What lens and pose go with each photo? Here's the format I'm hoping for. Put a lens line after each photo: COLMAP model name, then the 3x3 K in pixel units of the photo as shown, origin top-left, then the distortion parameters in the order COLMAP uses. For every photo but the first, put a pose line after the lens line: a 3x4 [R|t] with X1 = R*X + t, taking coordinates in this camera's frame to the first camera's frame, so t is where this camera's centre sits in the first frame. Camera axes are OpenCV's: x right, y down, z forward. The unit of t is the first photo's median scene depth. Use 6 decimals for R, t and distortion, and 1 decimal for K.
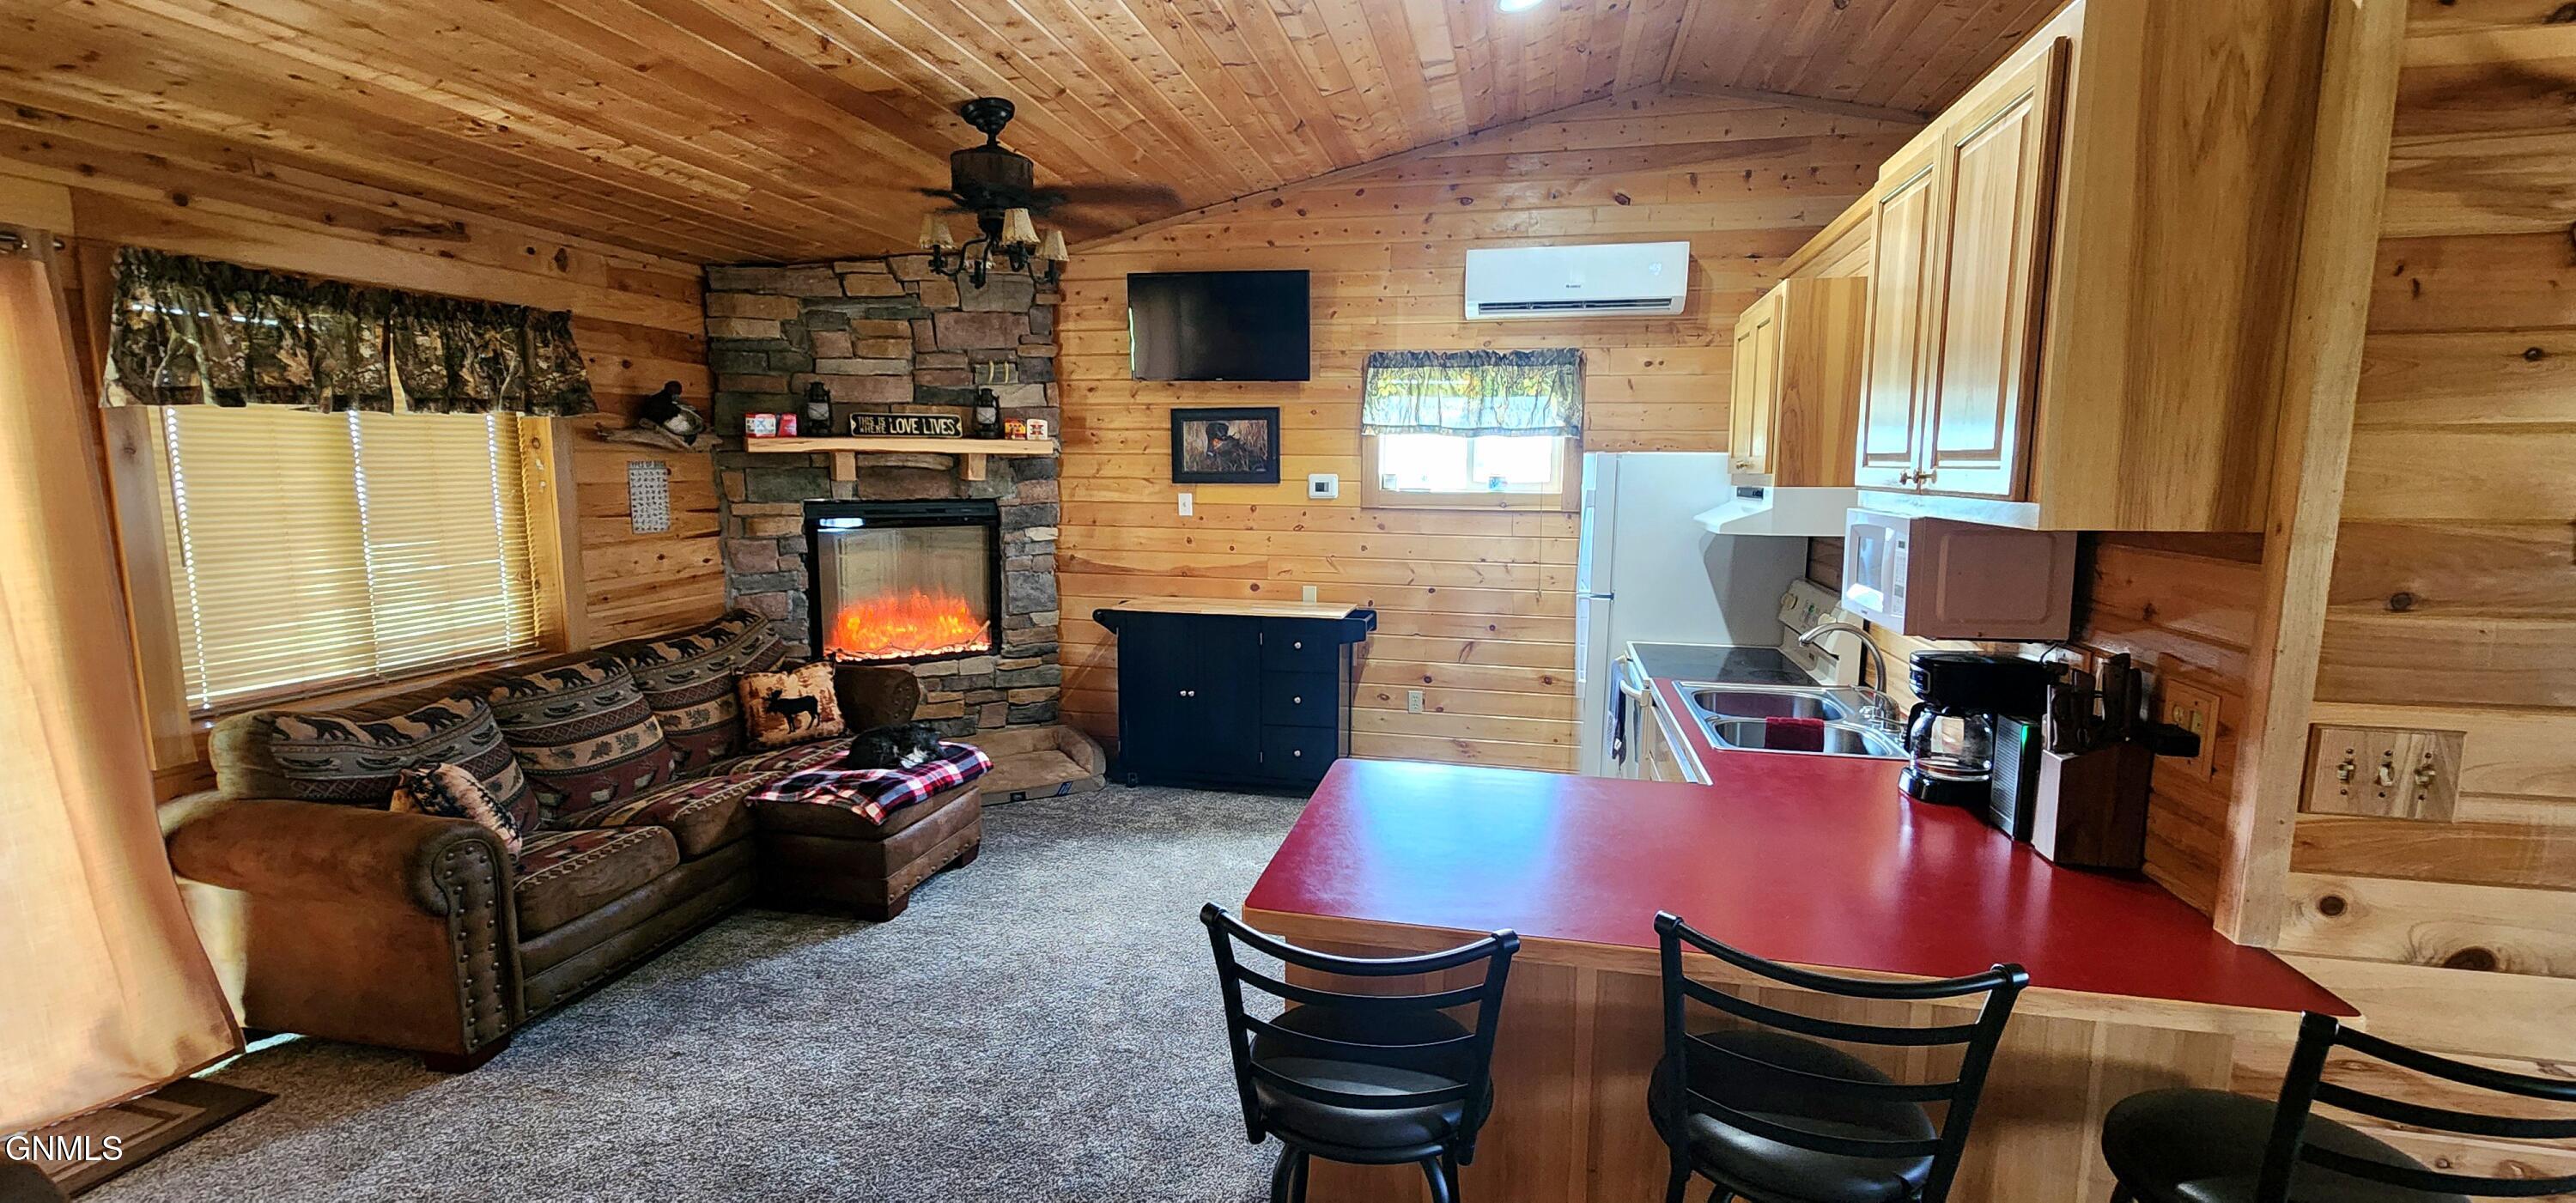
lens RADIAL K [[1056.6, 0, 1284.5], [0, 1056.6, 607.2], [0, 0, 1]] dist [-0.000367, 0.000549]
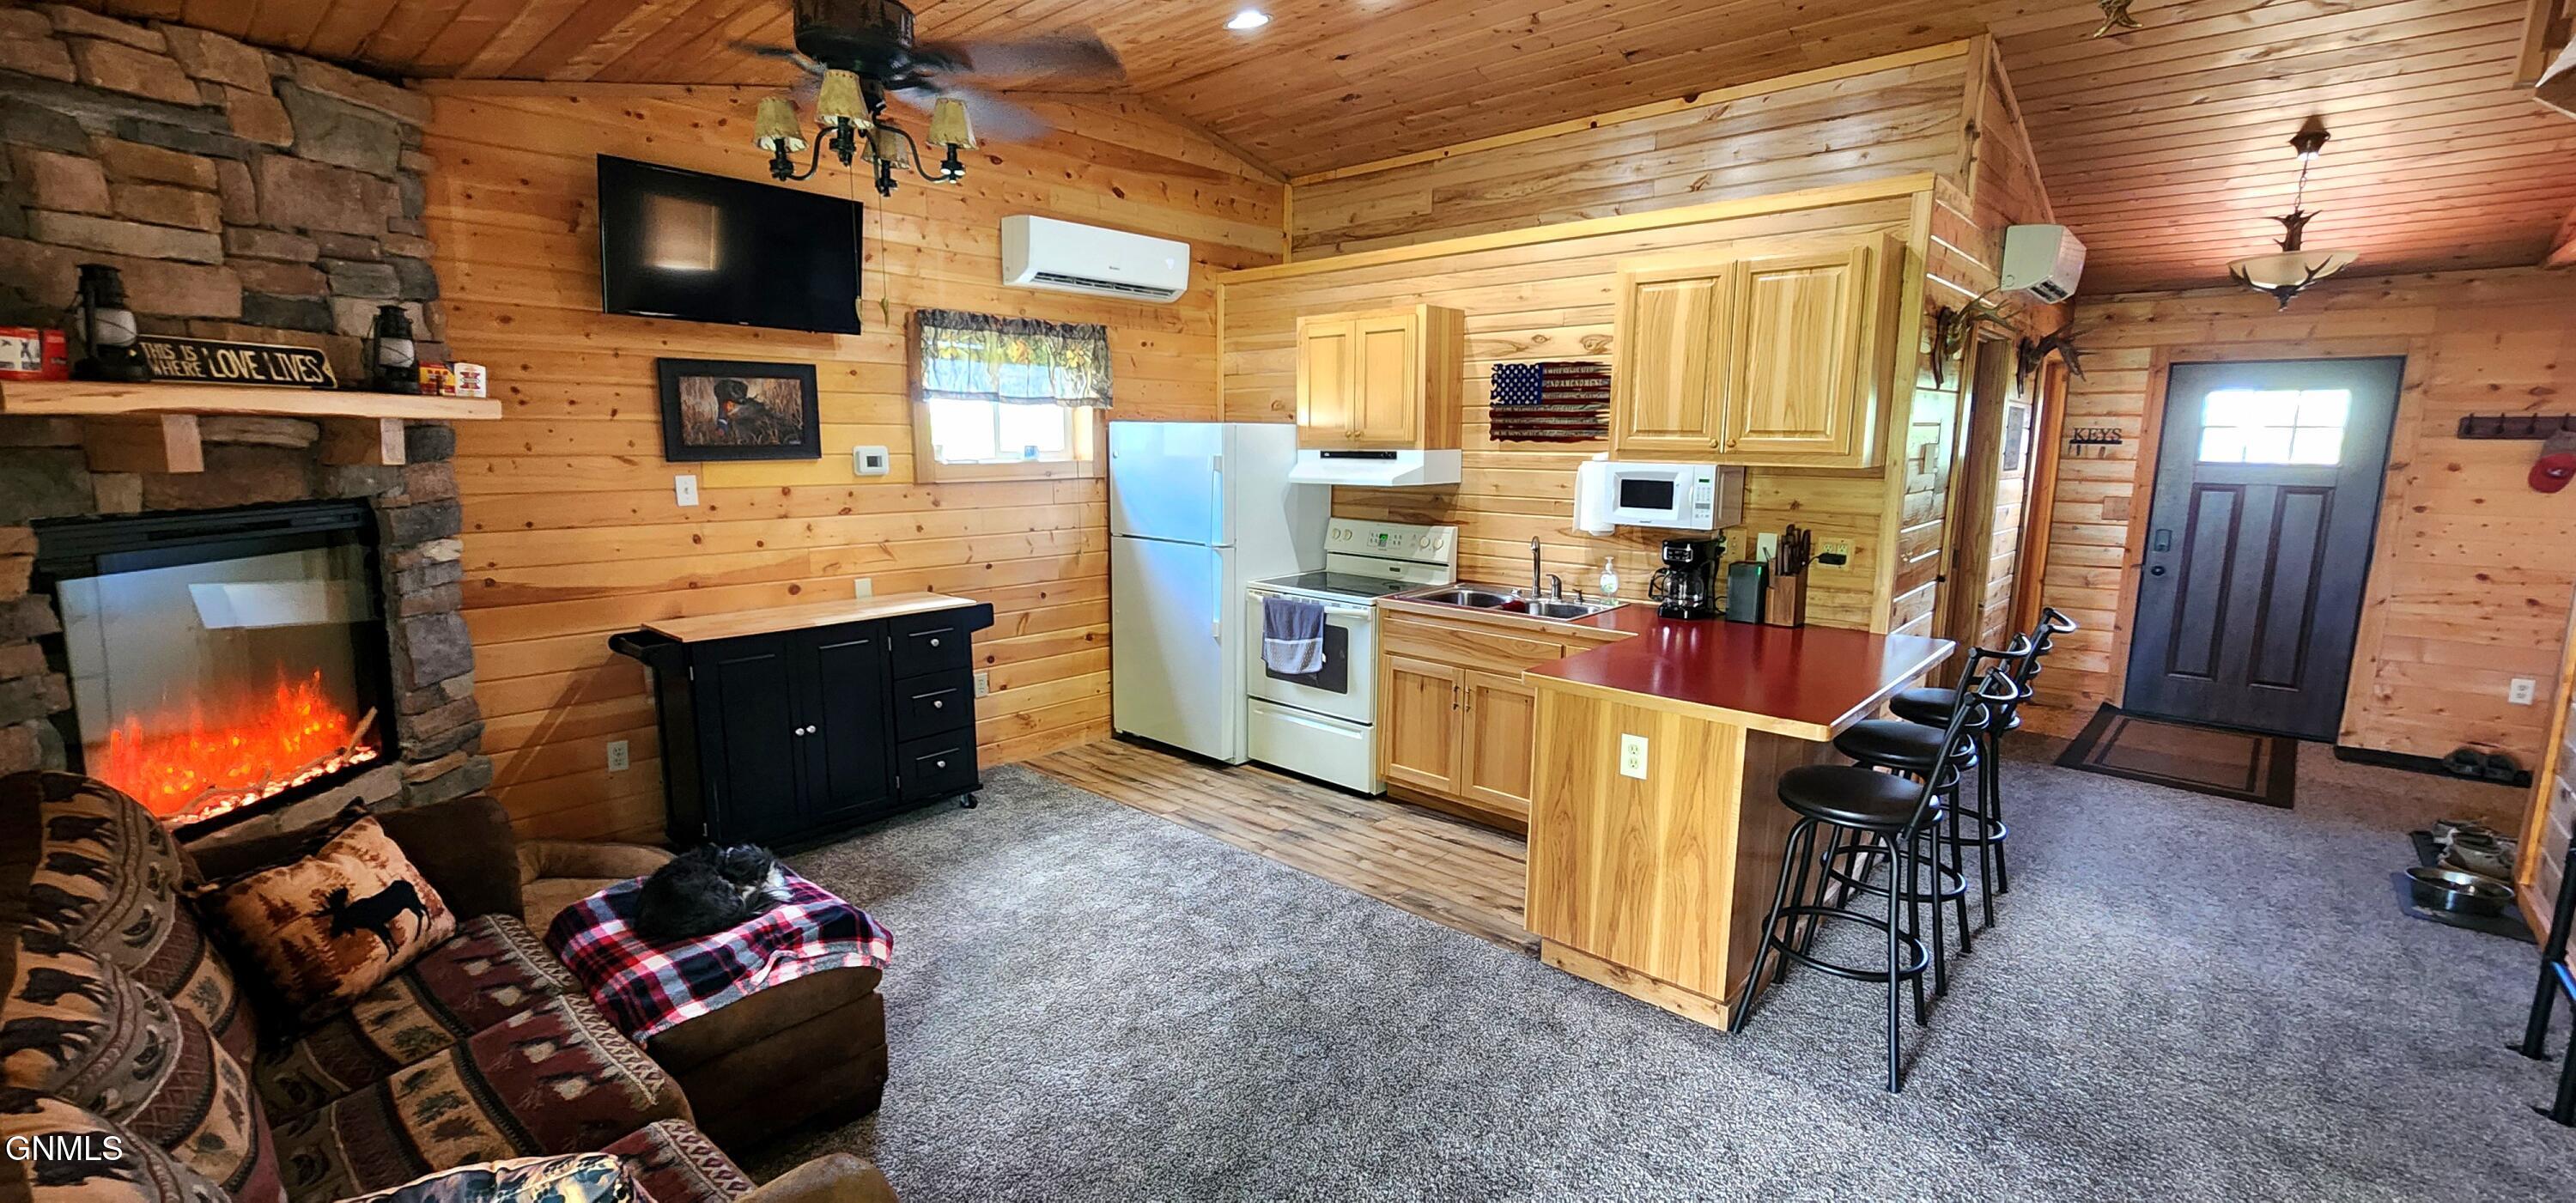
lens RADIAL K [[1056.6, 0, 1287.0], [0, 1056.6, 608.7], [0, 0, 1]] dist [-0.000367, 0.000549]
pose [[0.491701, -0.146349, 0.858377, -0.611503], [0.116089, 0.987993, 0.101949, -0.048407], [-0.862991, 0.049520, 0.502787, 0.316568]]
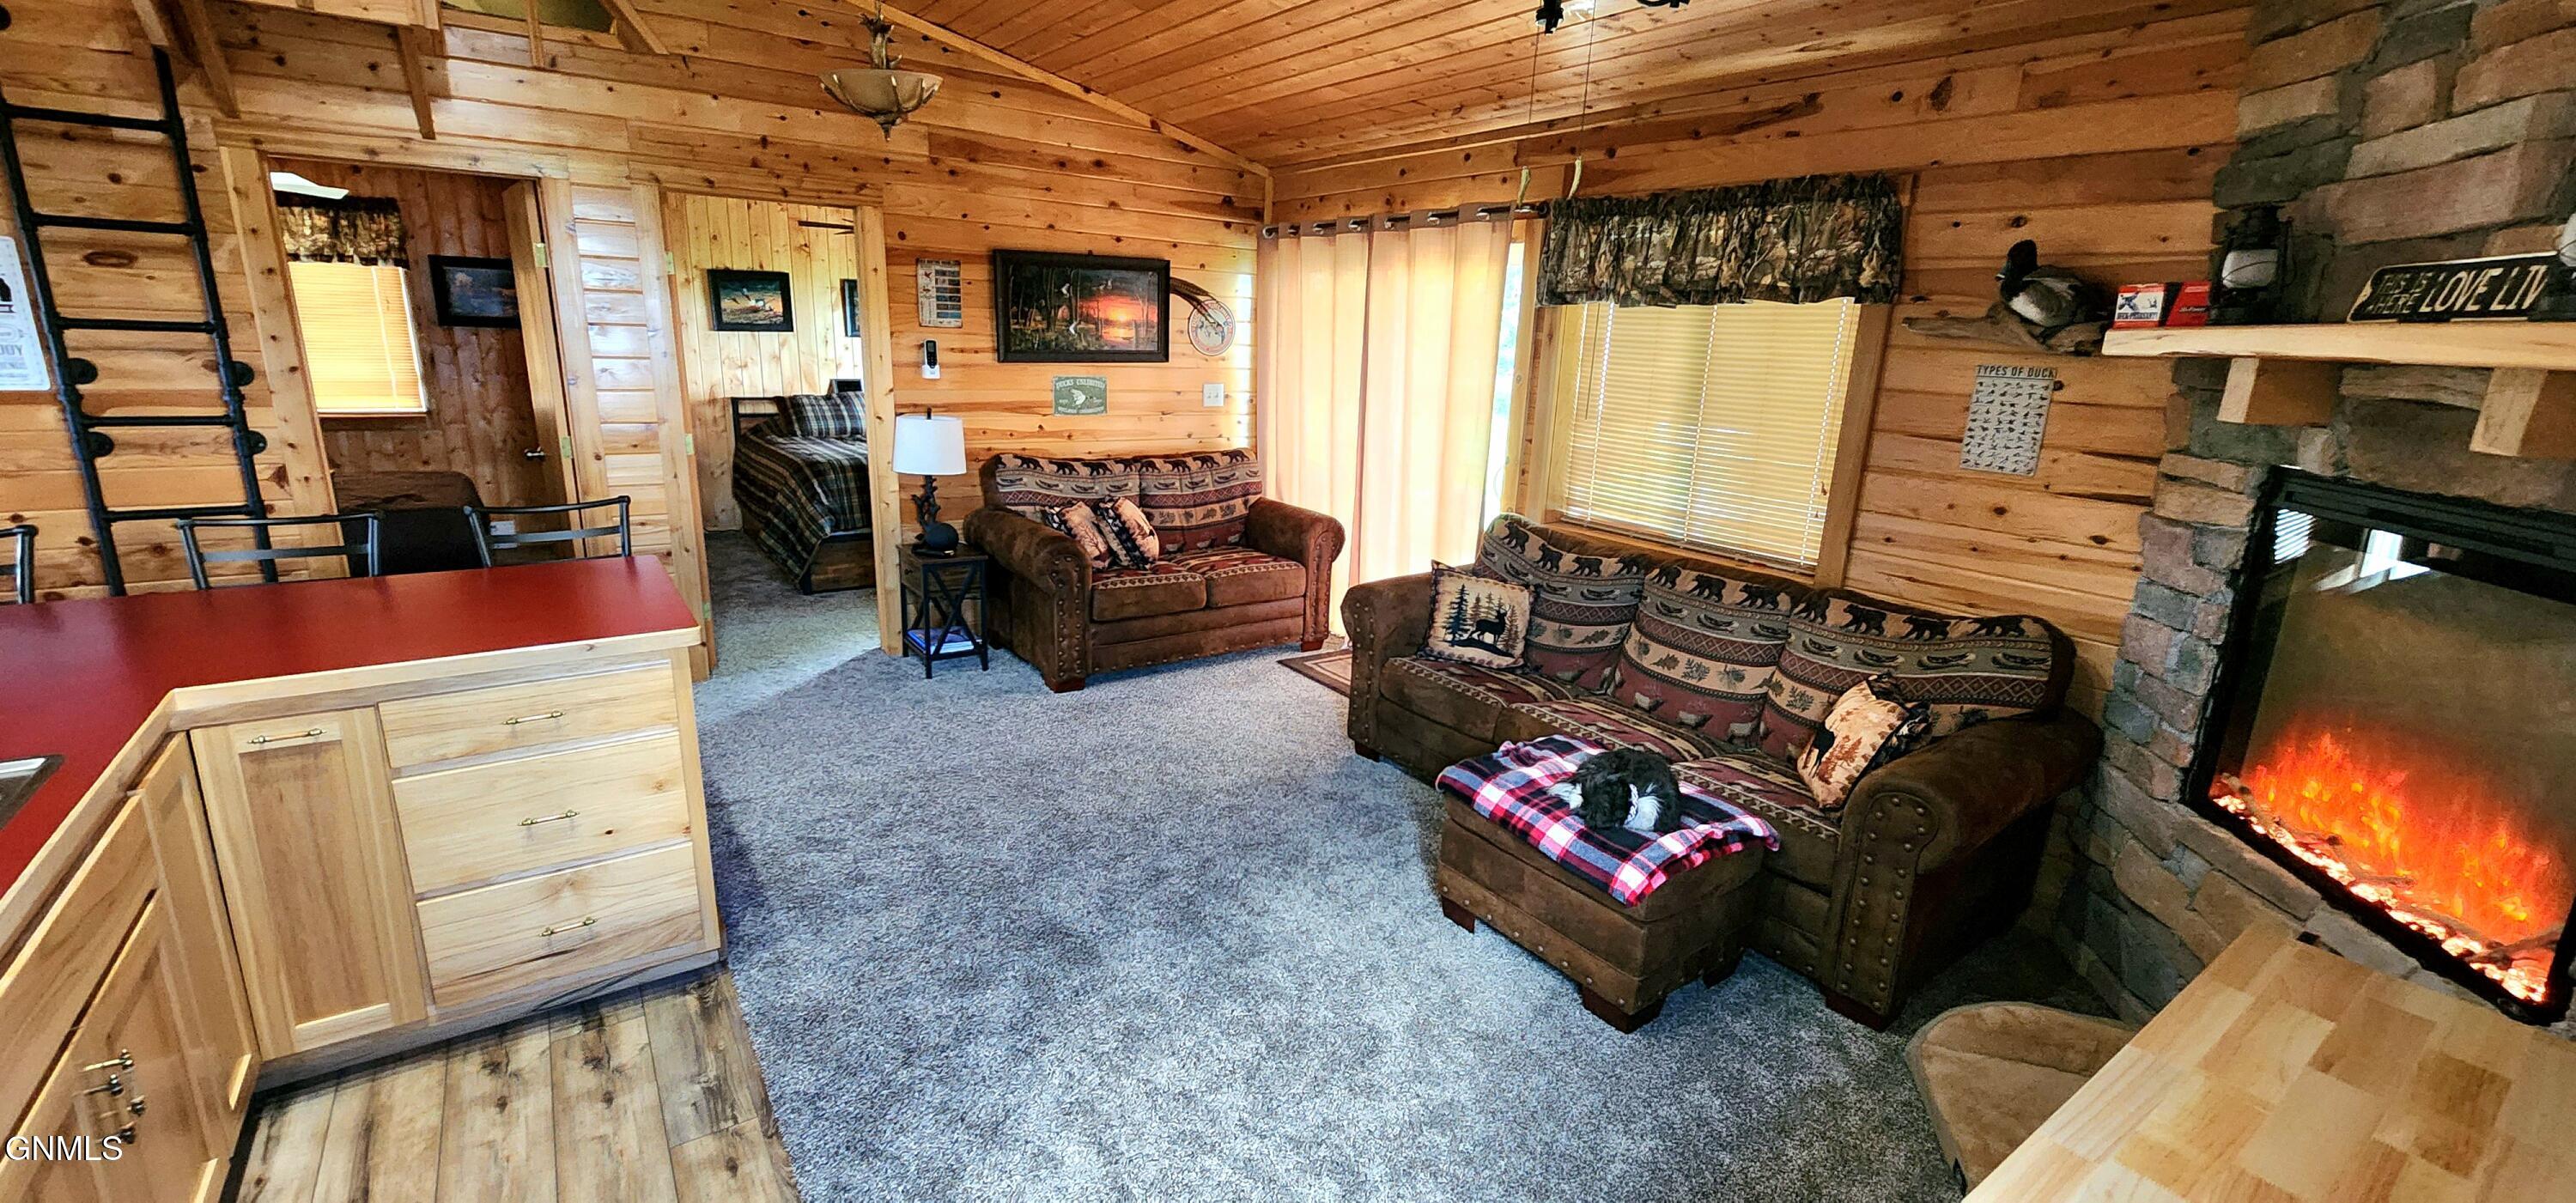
lens RADIAL K [[1056.6, 0, 1286.8], [0, 1056.6, 599.9], [0, 0, 1]] dist [-0.000367, 0.000549]
pose [[-0.663619, 0.158839, -0.731013, 0.207503], [-0.145885, 0.930957, 0.334720, -0.145268], [0.733708, 0.328771, -0.594628, 1.024384]]
